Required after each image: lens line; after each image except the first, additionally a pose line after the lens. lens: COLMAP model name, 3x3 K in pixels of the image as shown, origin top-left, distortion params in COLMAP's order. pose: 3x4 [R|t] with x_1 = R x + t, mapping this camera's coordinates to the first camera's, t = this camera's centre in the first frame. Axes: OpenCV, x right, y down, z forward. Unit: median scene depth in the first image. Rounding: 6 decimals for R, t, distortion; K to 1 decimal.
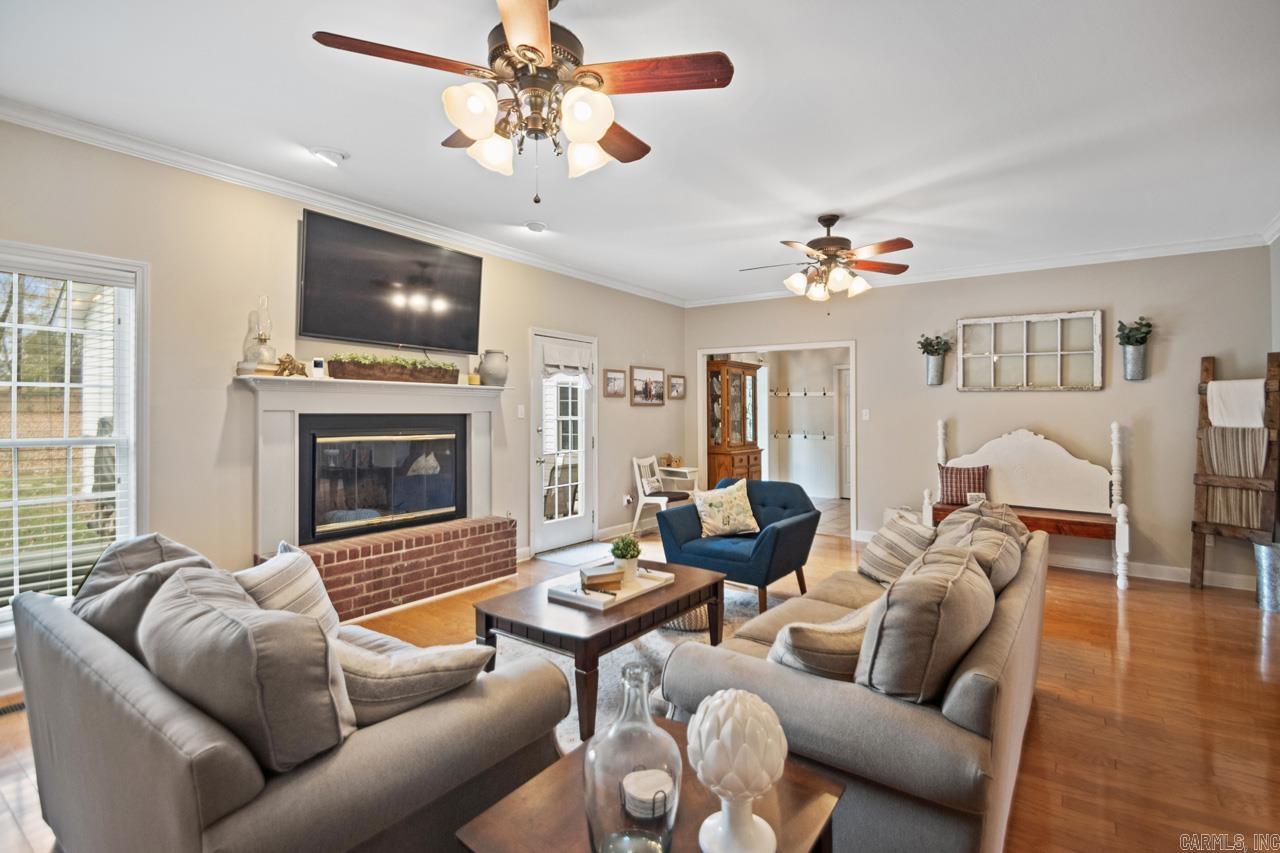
lens RADIAL K [[600.5, 0, 649.0], [0, 600.5, 415.8], [0, 0, 1]] dist [0.007916, -0.011528]
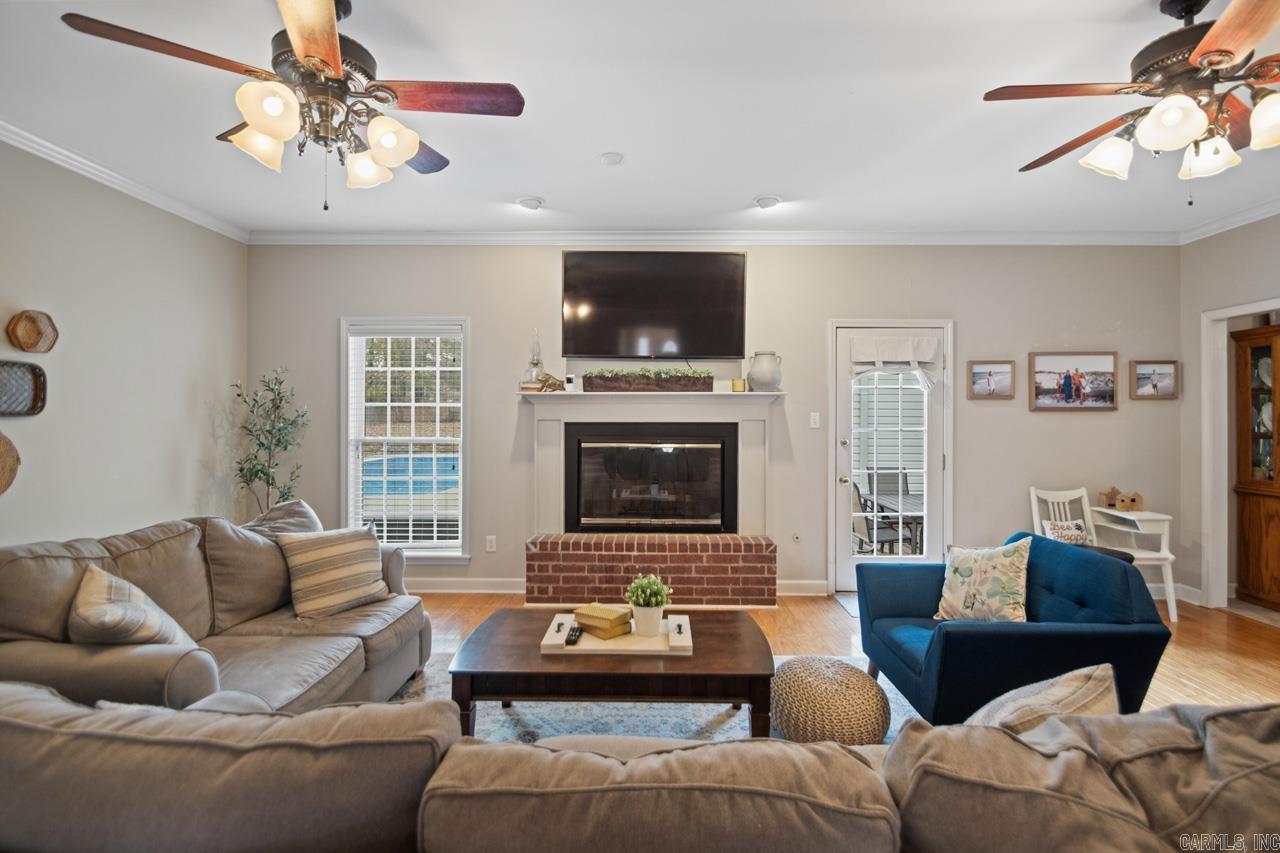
lens RADIAL K [[600.5, 0, 644.5], [0, 600.5, 426.7], [0, 0, 1]] dist [0.007916, -0.011528]
pose [[0.568978, 0.005773, -0.822332, 0.415489], [-0.004237, 0.999983, 0.004089, -0.000289], [0.822342, 0.001157, 0.568993, 0.374889]]
